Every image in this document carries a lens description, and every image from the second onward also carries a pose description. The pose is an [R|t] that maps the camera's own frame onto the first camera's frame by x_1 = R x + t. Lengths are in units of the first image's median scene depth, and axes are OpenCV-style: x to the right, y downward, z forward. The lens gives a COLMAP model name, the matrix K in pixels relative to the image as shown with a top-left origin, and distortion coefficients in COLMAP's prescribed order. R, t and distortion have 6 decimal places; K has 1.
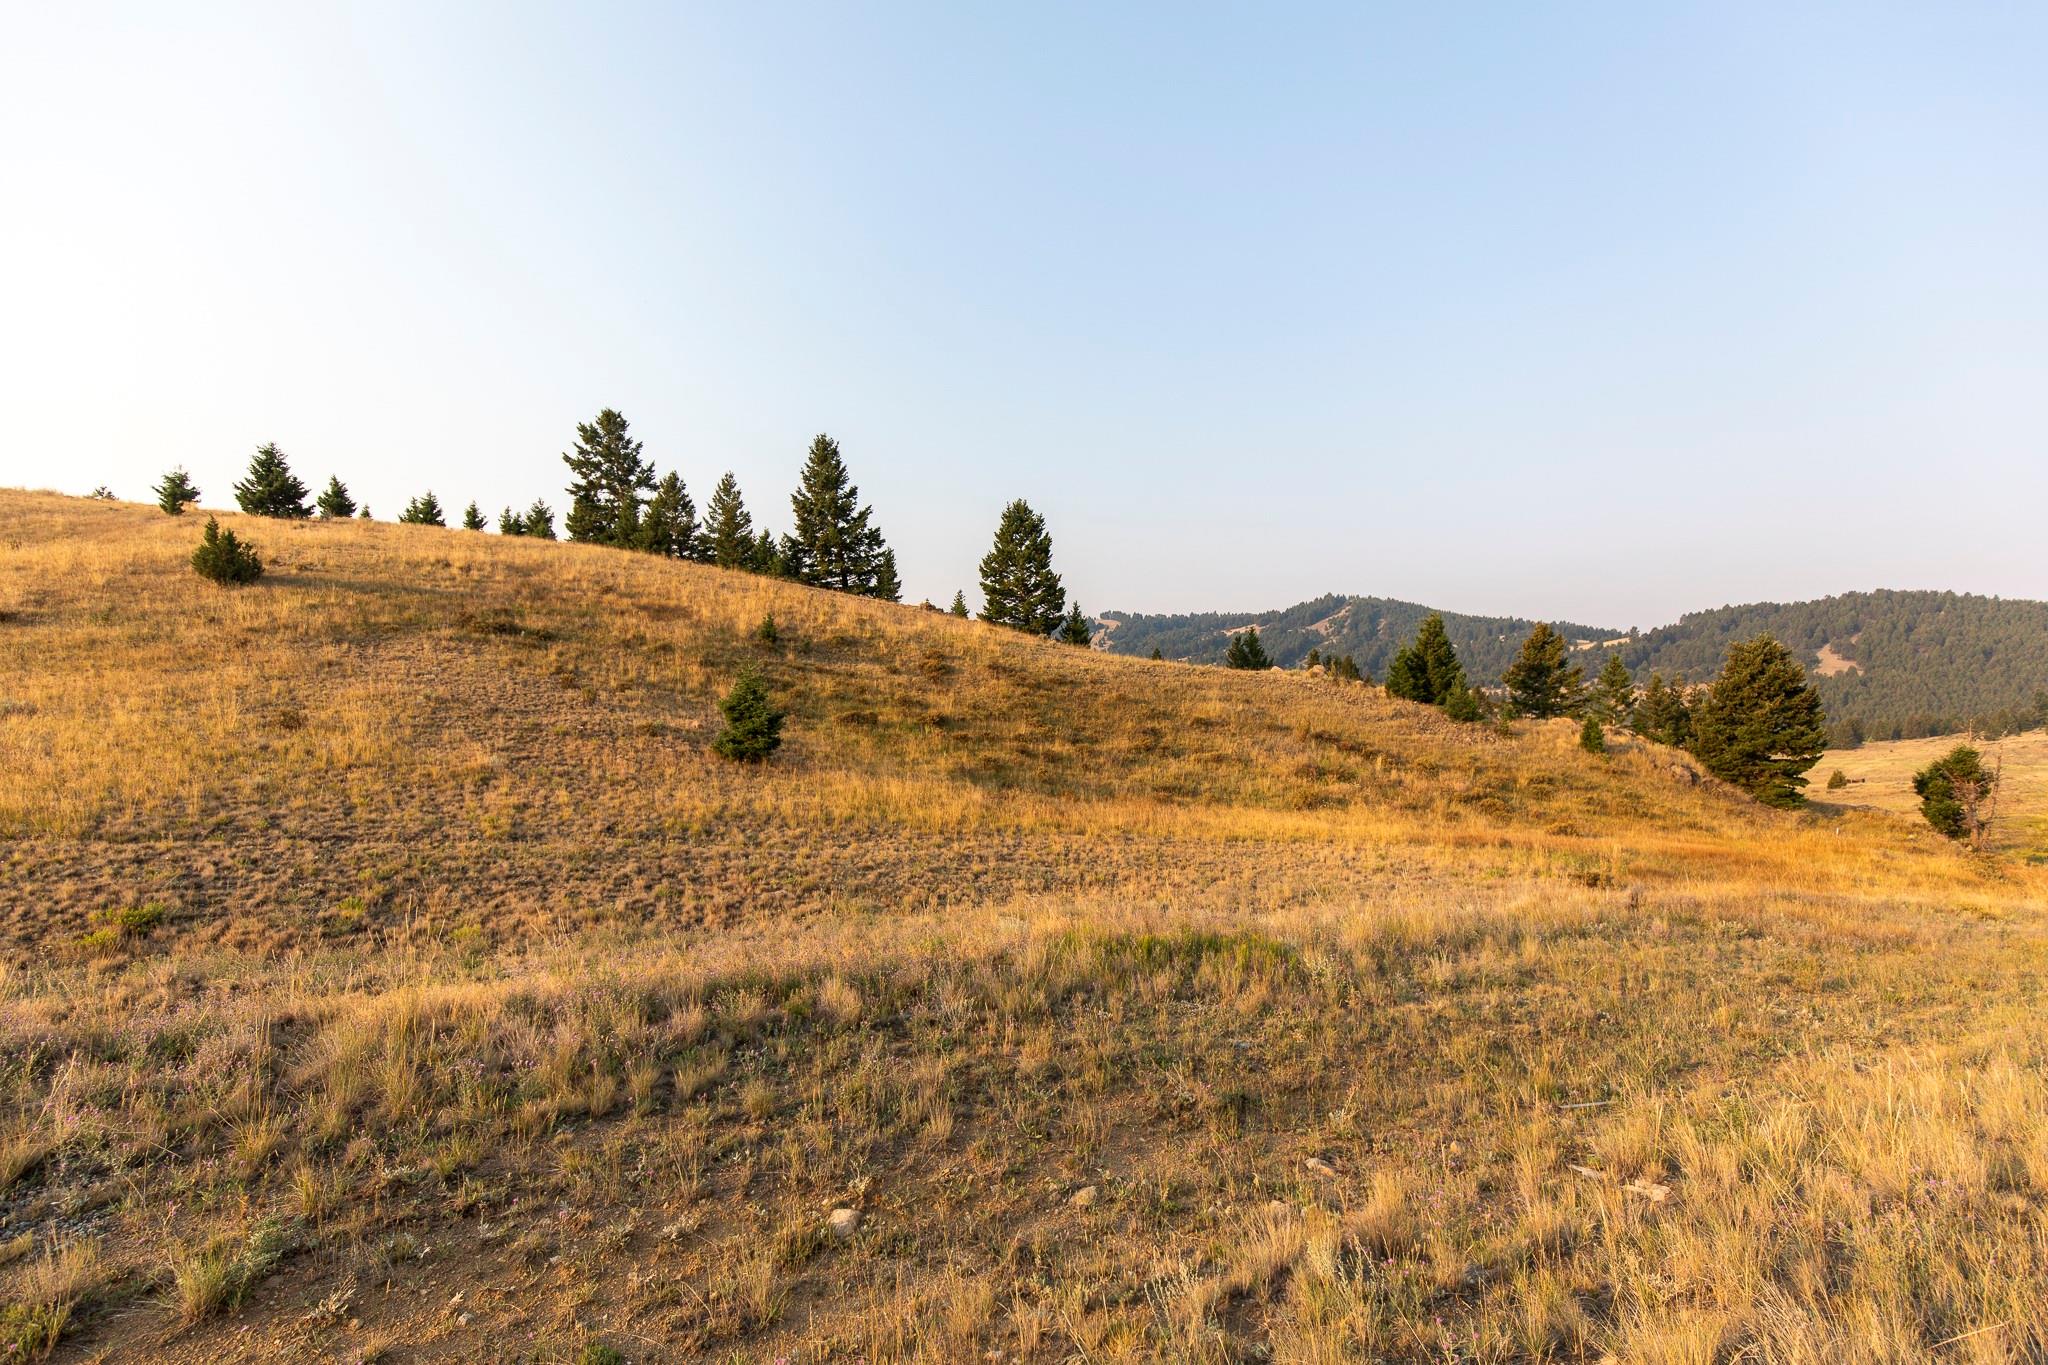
lens RADIAL K [[920.9, 0, 1033.5], [0, 920.9, 689.1], [0, 0, 1]] dist [0.012589, -0.002734]
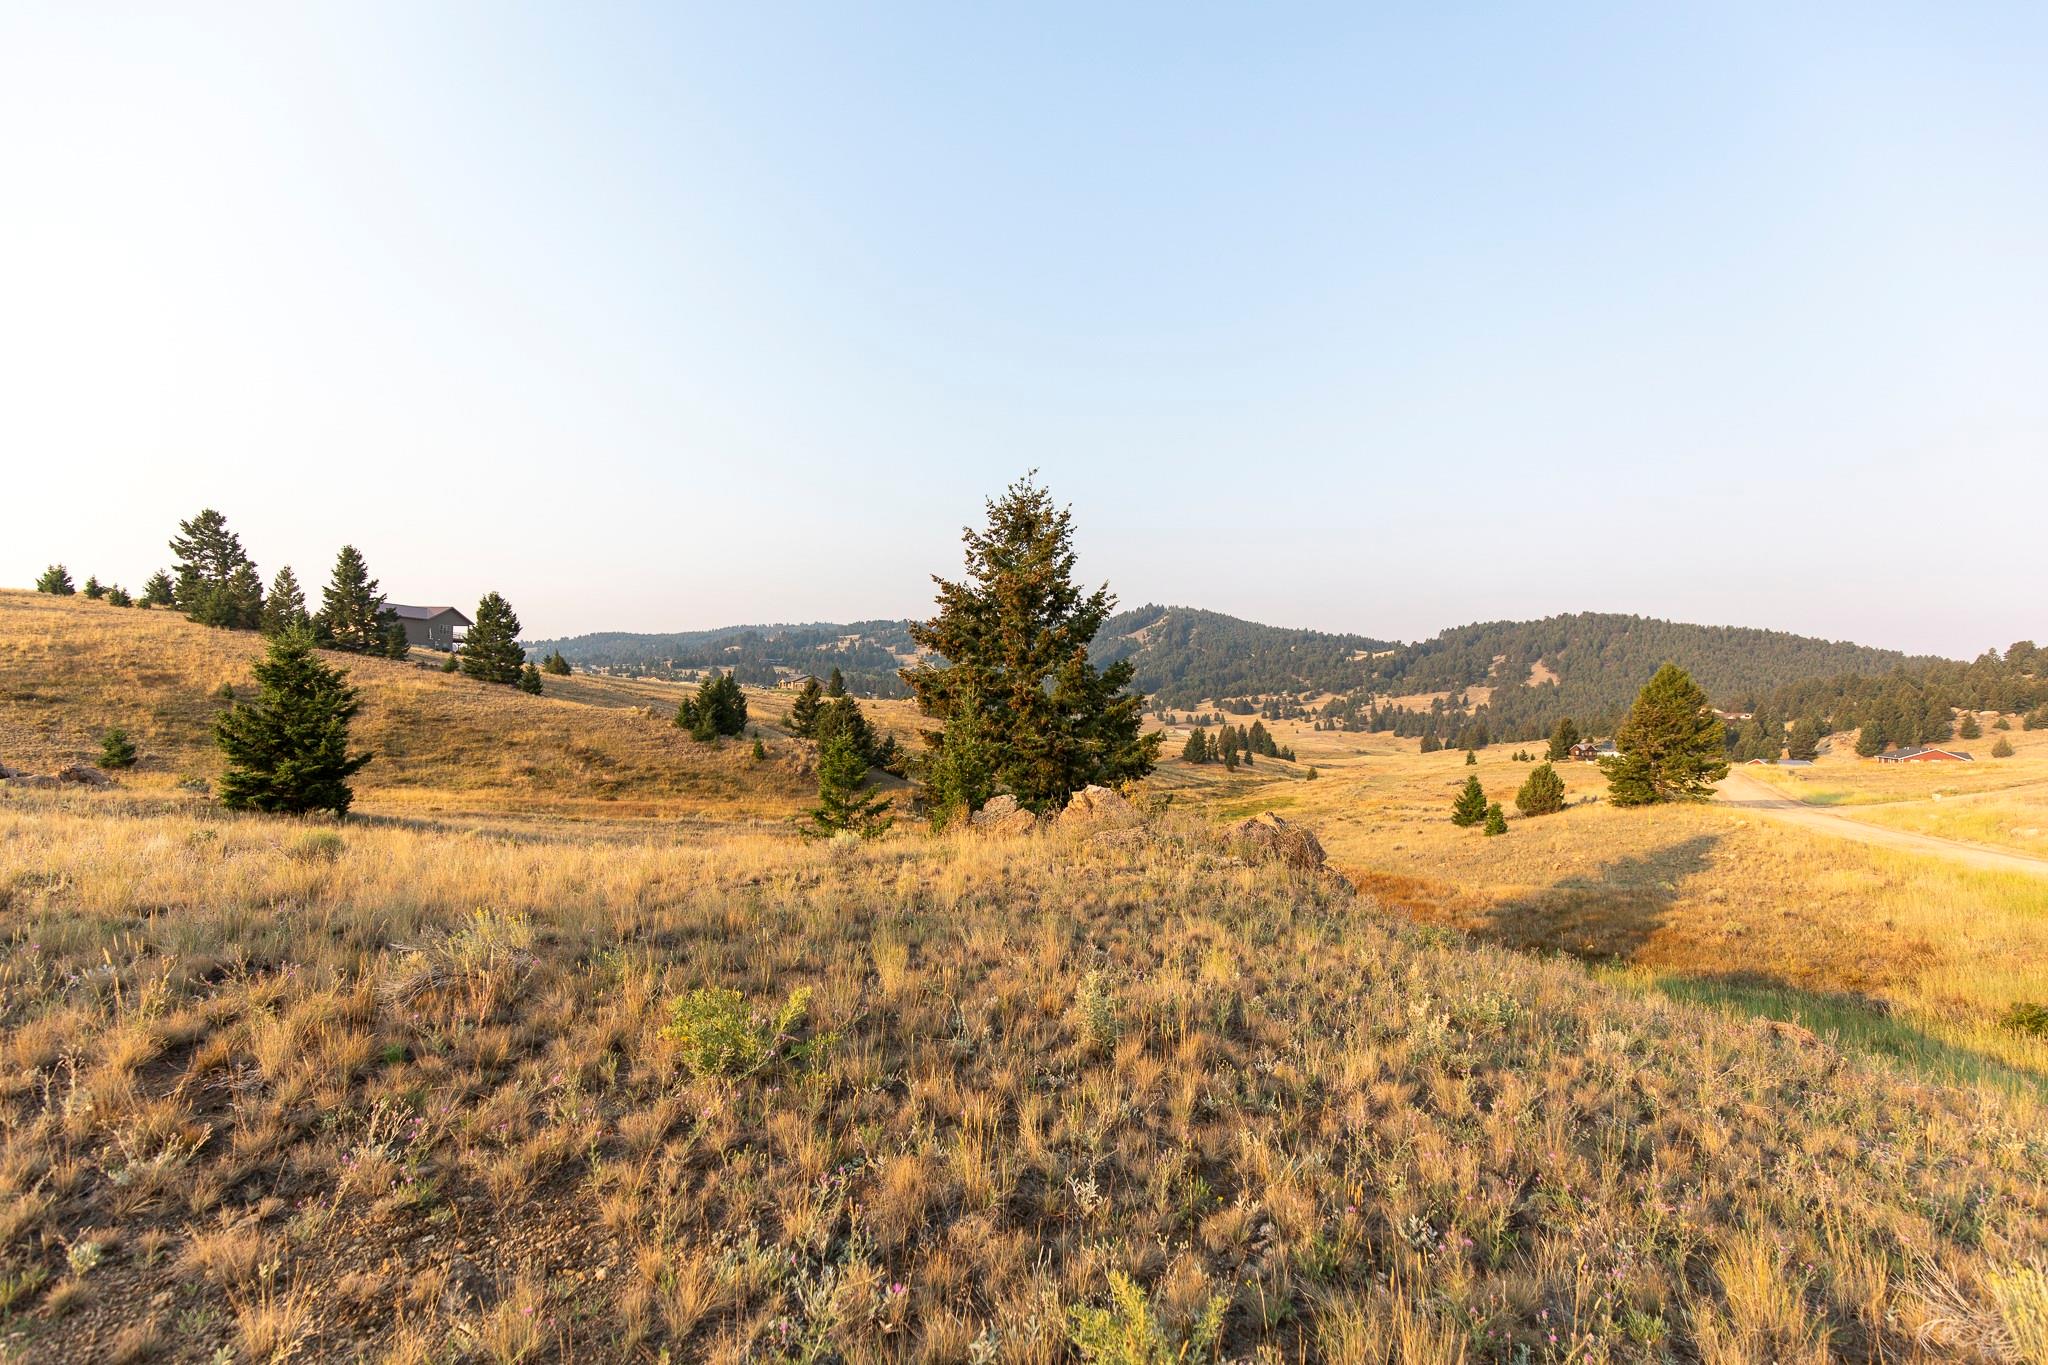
lens RADIAL K [[920.9, 0, 1029.6], [0, 920.9, 695.7], [0, 0, 1]] dist [0.012589, -0.002734]
pose [[0.989293, 0.005376, 0.145843, 0.623288], [-0.006227, 0.999966, 0.005378, -0.048888], [-0.145809, -0.006229, 0.989293, -0.616269]]
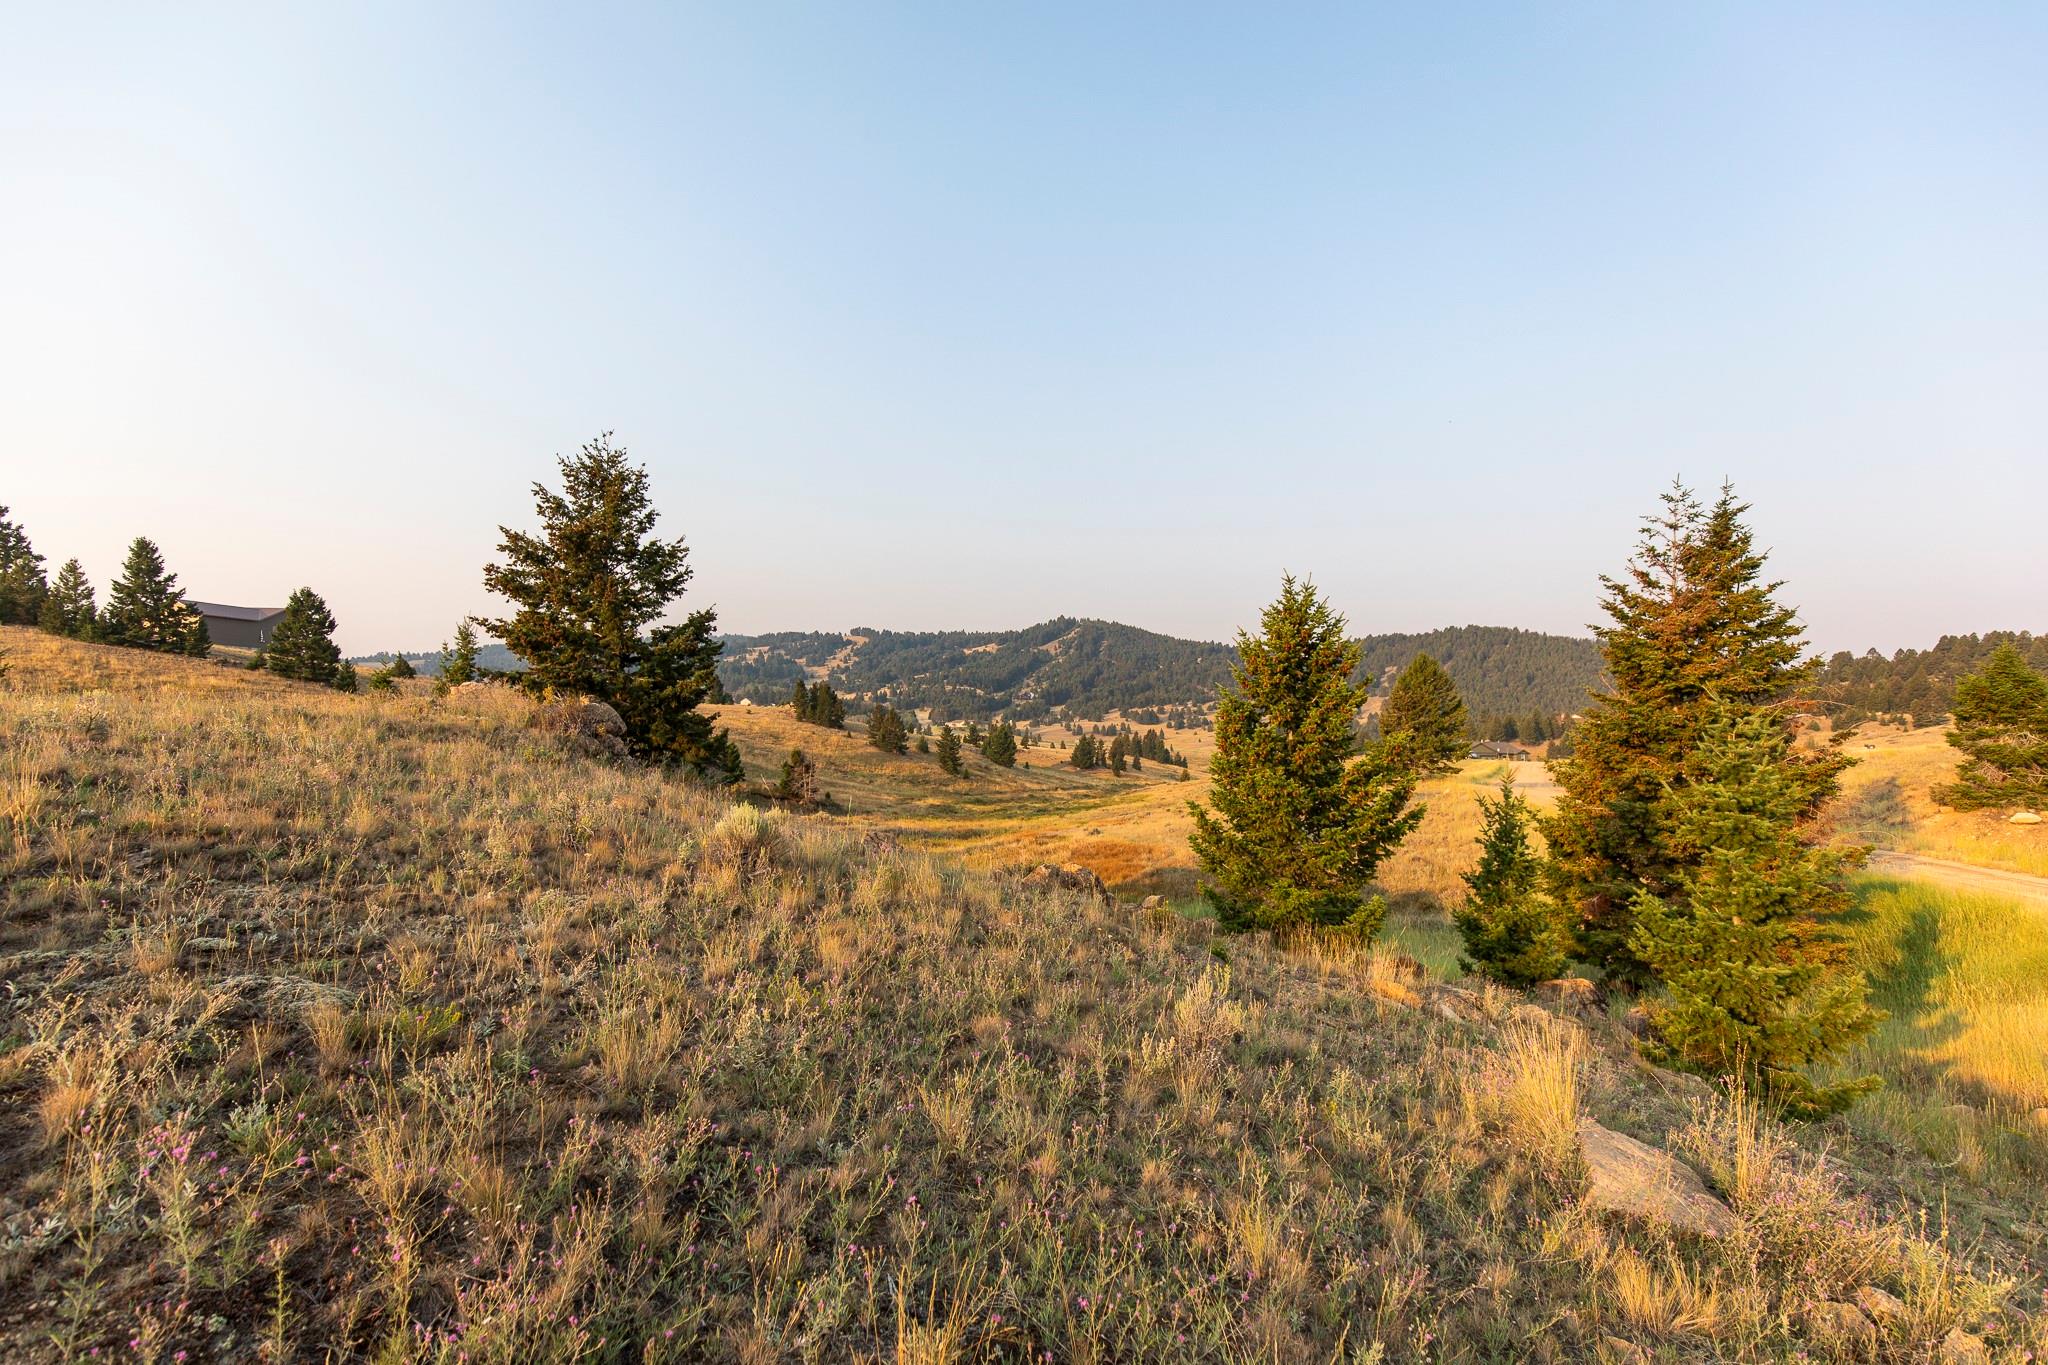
lens RADIAL K [[920.9, 0, 1023.2], [0, 920.9, 691.9], [0, 0, 1]] dist [0.012589, -0.002734]
pose [[0.974174, 0.004944, 0.225745, 0.750550], [-0.002036, 0.999912, -0.013111, -0.022513], [-0.225790, 0.012313, 0.974098, -0.674393]]
